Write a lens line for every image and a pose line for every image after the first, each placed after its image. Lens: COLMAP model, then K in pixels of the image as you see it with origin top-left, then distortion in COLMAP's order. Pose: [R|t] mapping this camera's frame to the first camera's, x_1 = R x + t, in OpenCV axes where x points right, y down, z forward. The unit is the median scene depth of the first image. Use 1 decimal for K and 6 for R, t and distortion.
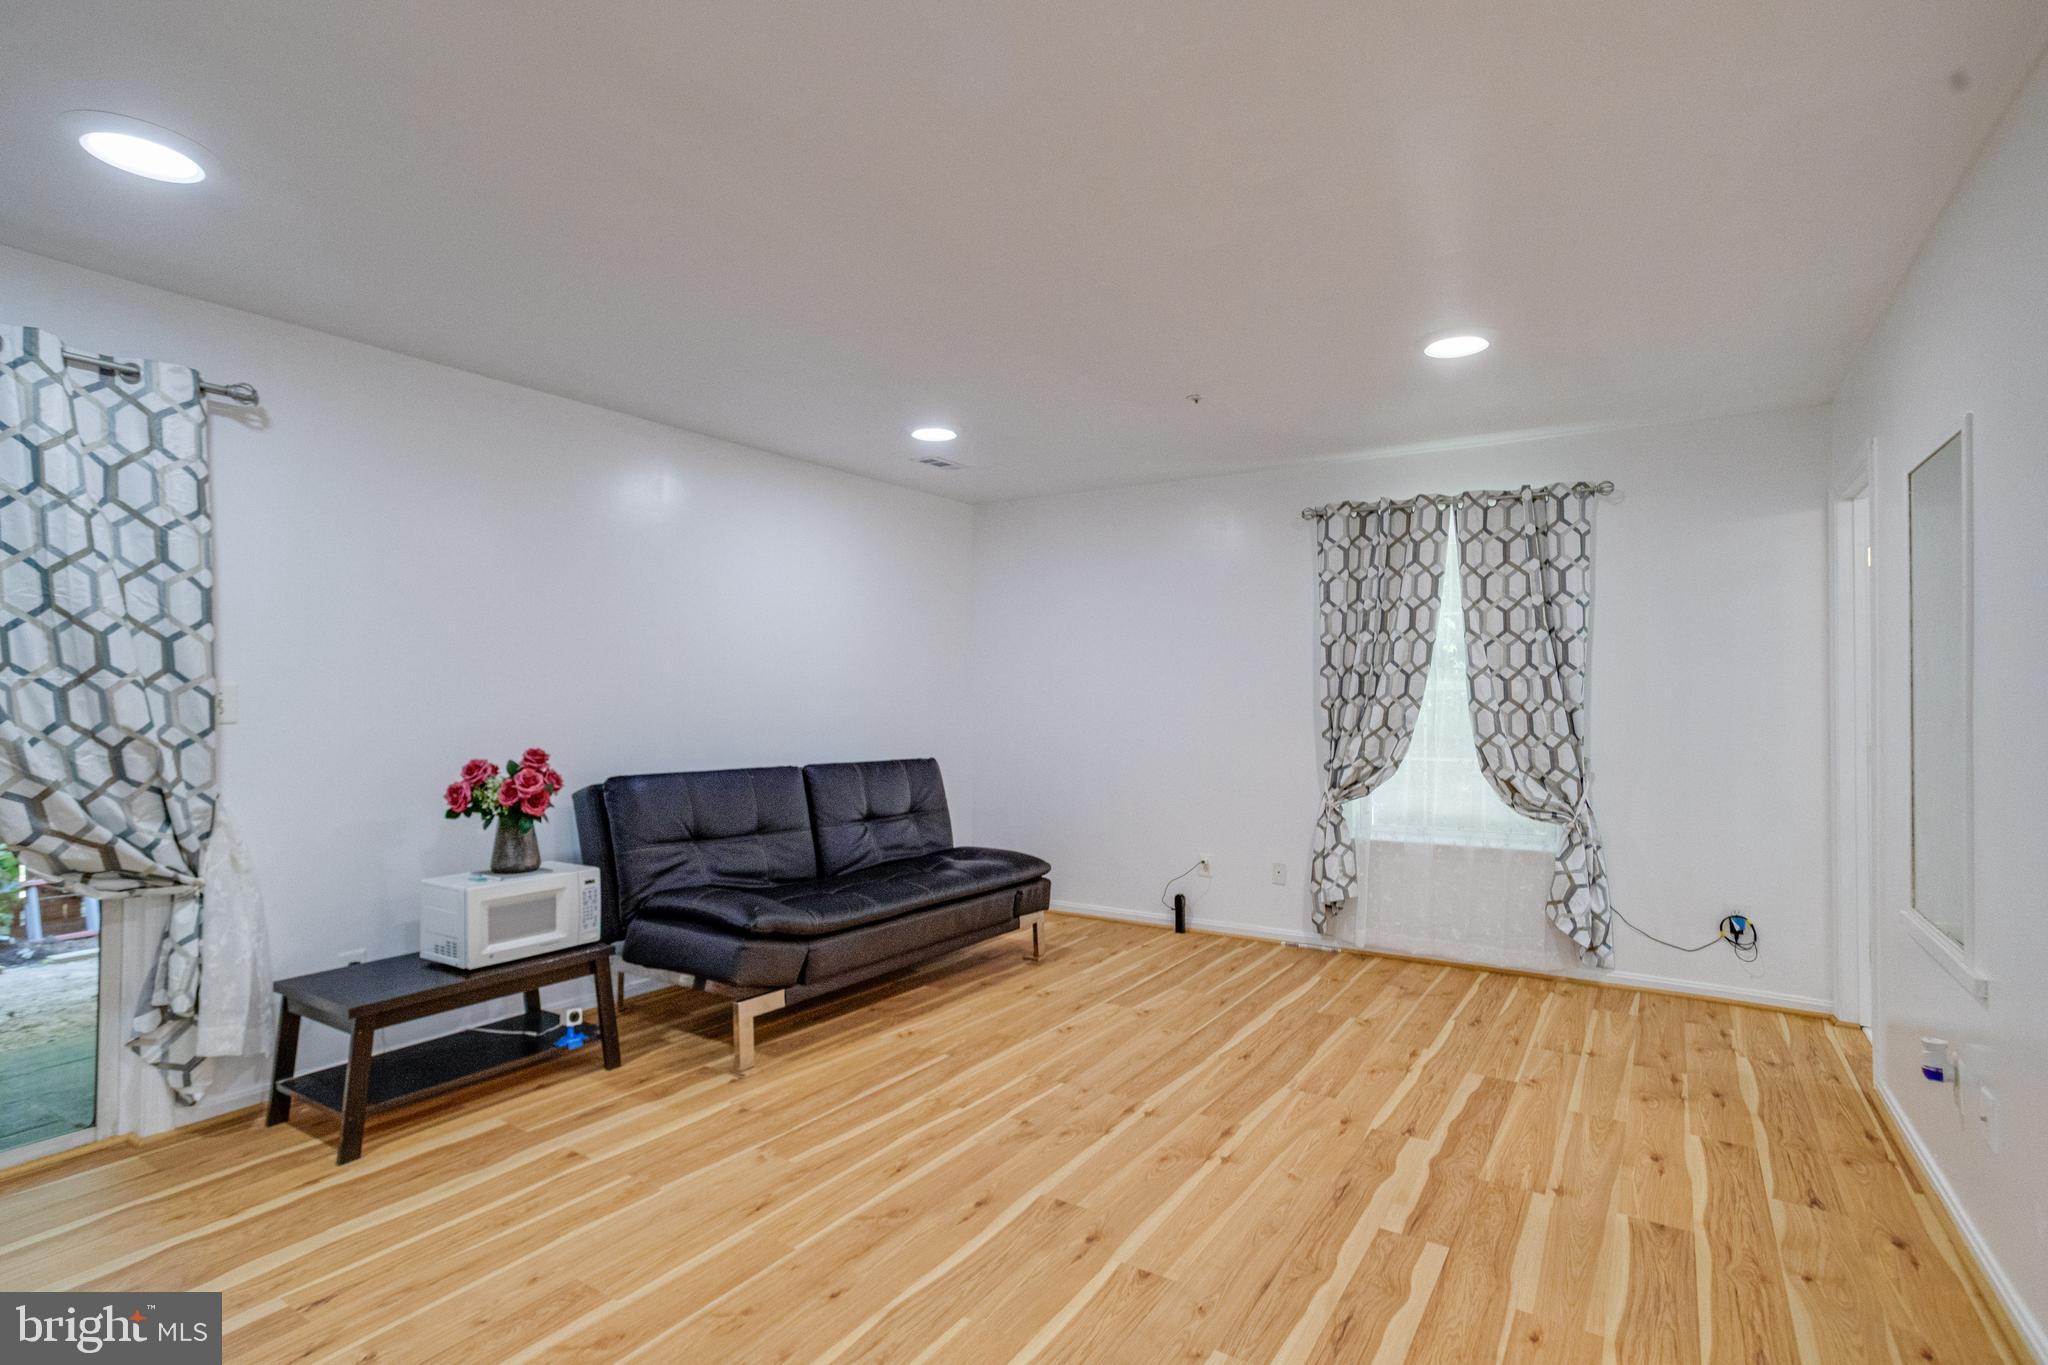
lens RADIAL K [[1000.6, 0, 1018.0], [0, 1000.6, 682.3], [0, 0, 1]] dist [-0.046295, 0.031812]
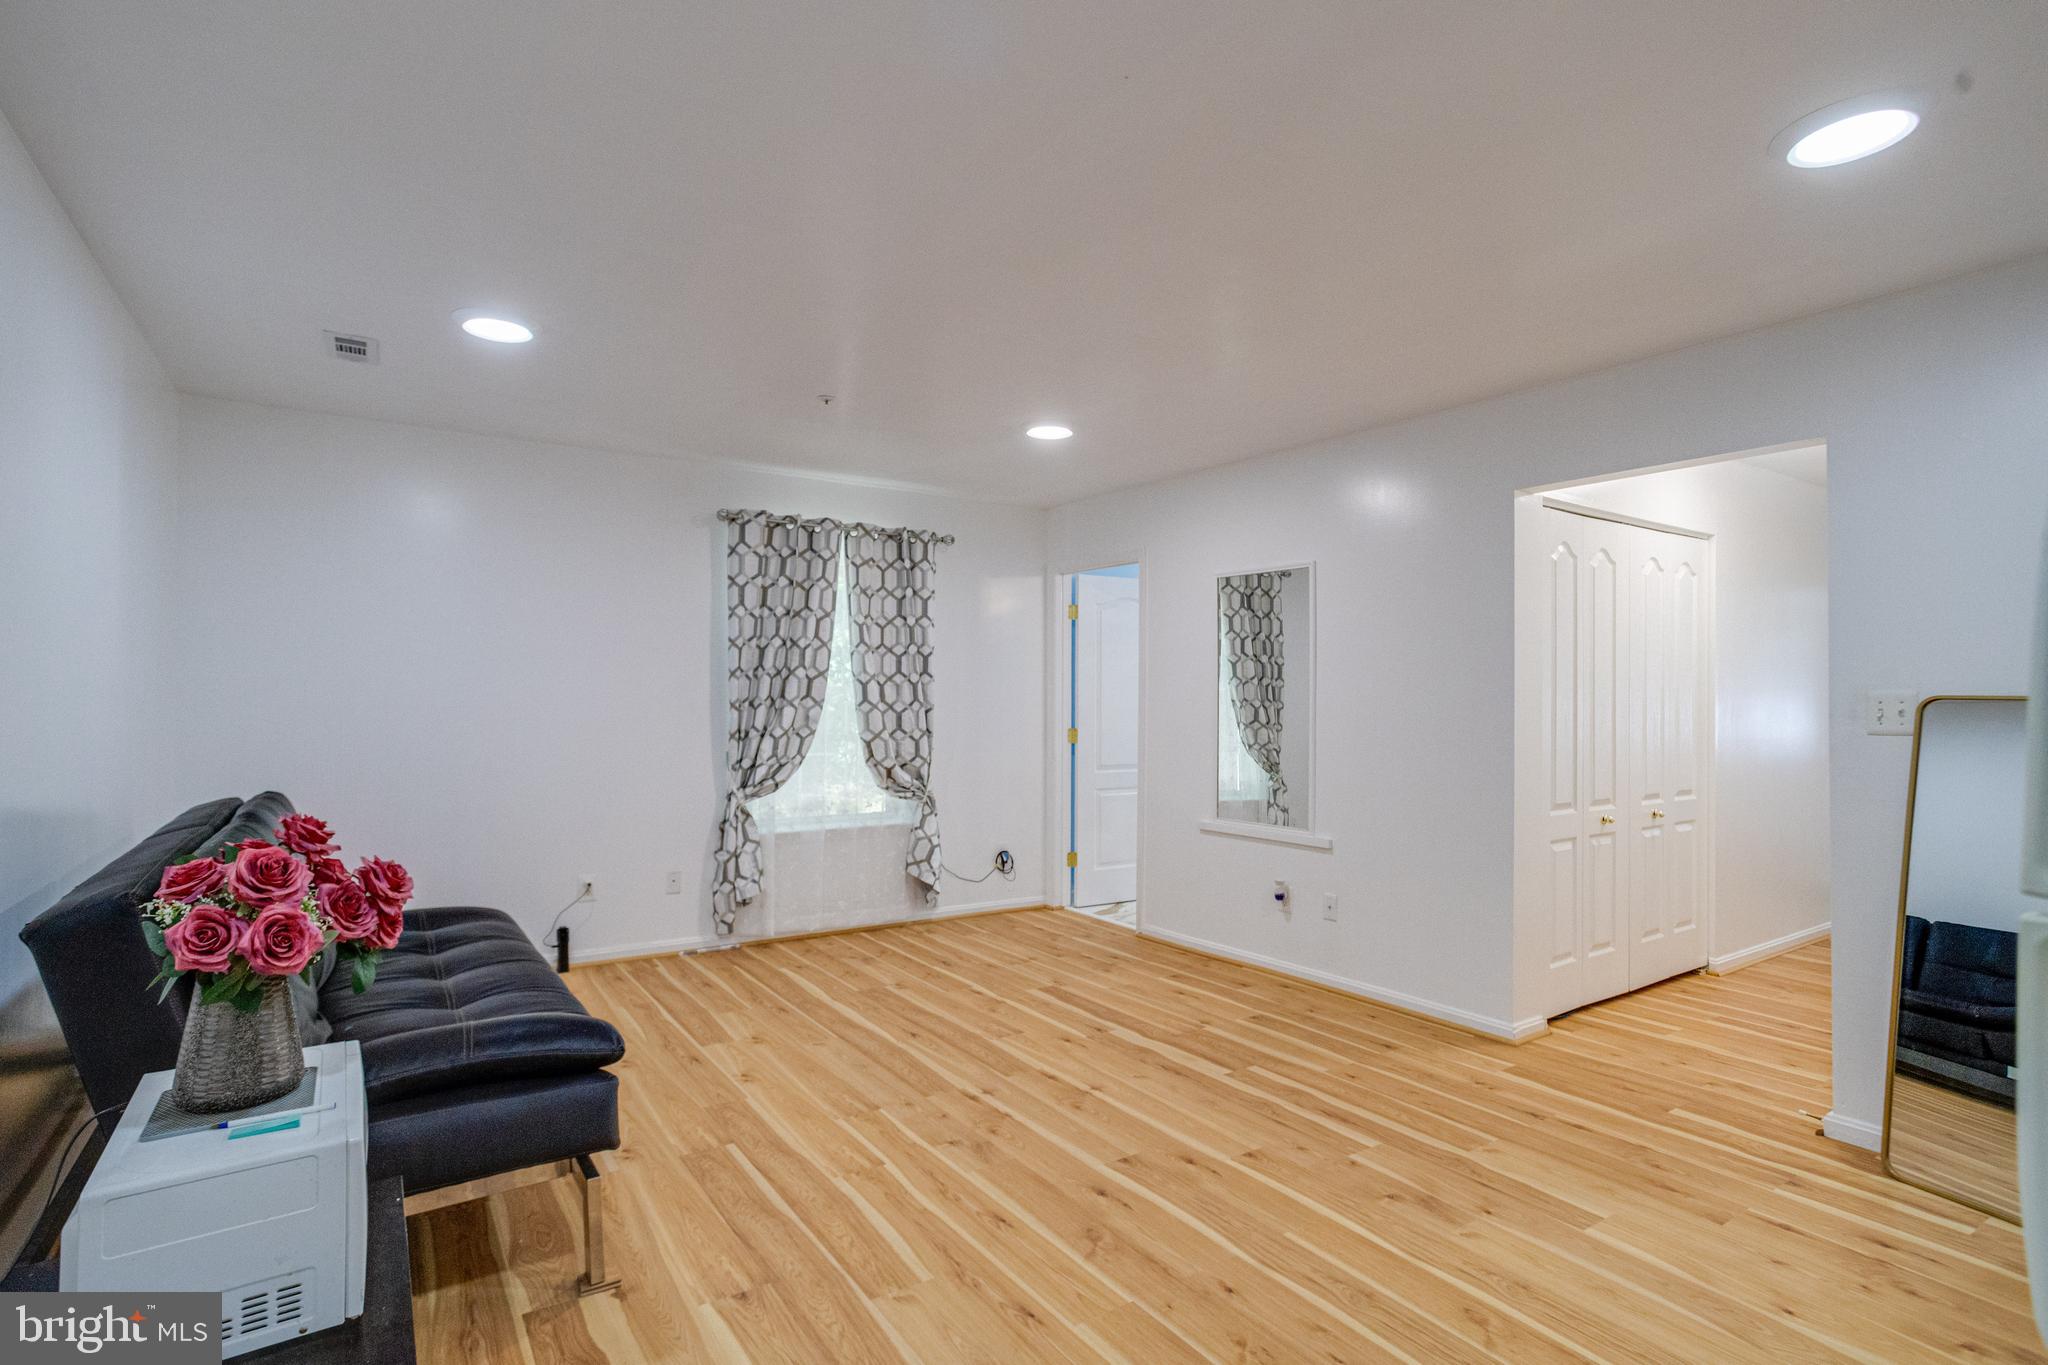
lens RADIAL K [[1000.6, 0, 1018.0], [0, 1000.6, 682.3], [0, 0, 1]] dist [-0.046295, 0.031812]
pose [[0.397646, 0.016631, 0.917388, -0.612707], [-0.020501, 0.999747, -0.009238, 0.002531], [-0.917310, -0.015134, 0.397886, 0.401964]]
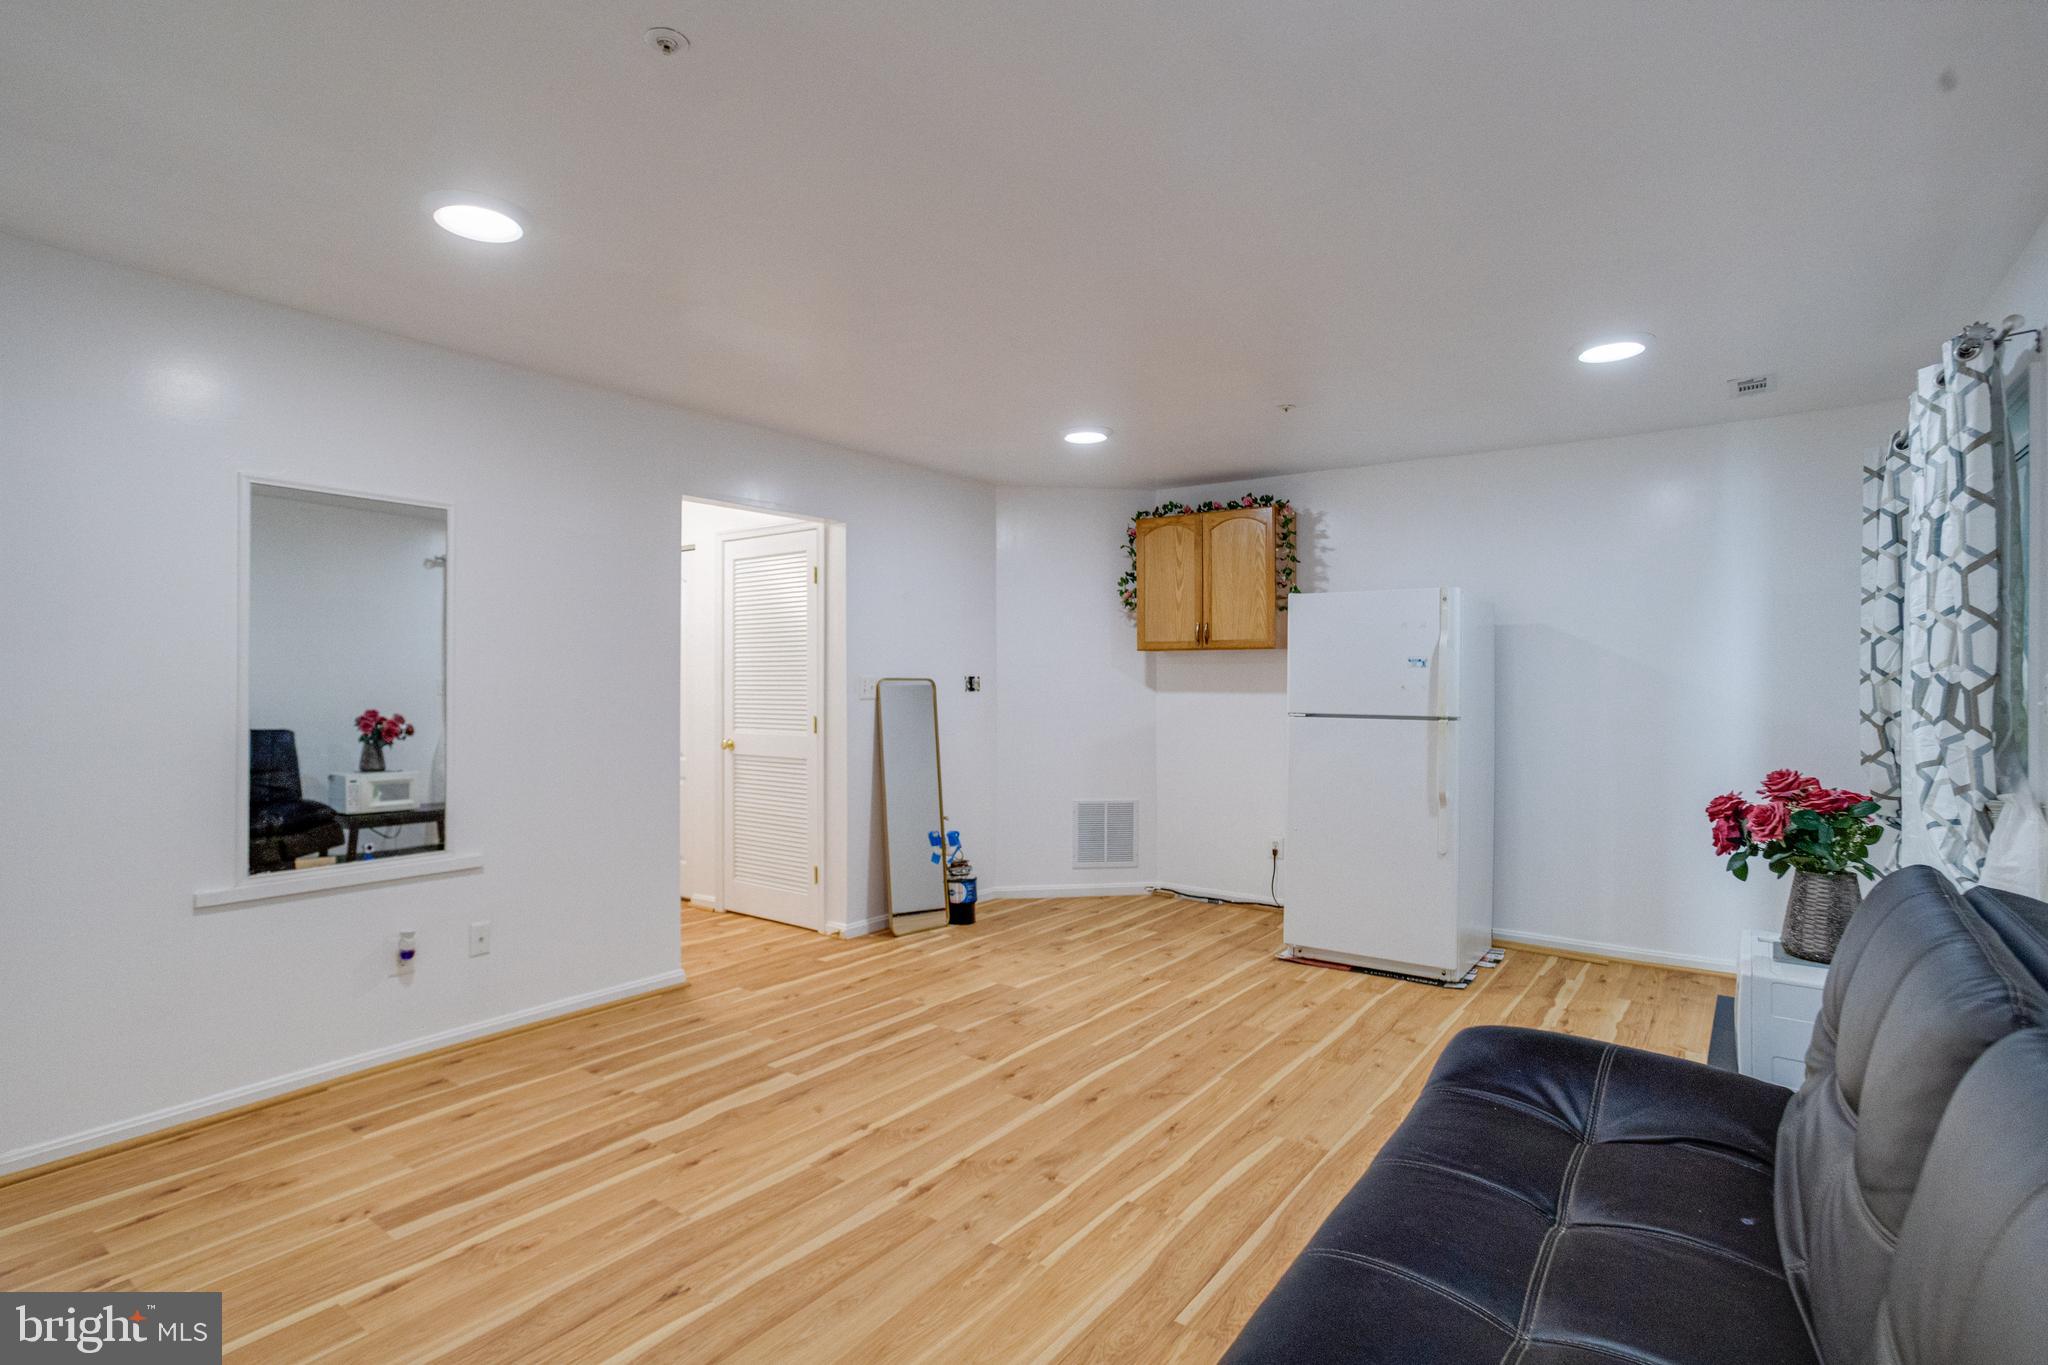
lens RADIAL K [[1012.6, 0, 988.9], [0, 1012.6, 715.4], [0, 0, 1]] dist [-0.045746, 0.035540]
pose [[-0.996237, -0.004248, 0.086567, -0.009175], [-0.002659, 0.999826, 0.018467, 0.015472], [-0.086630, 0.018167, -0.996075, 1.336929]]
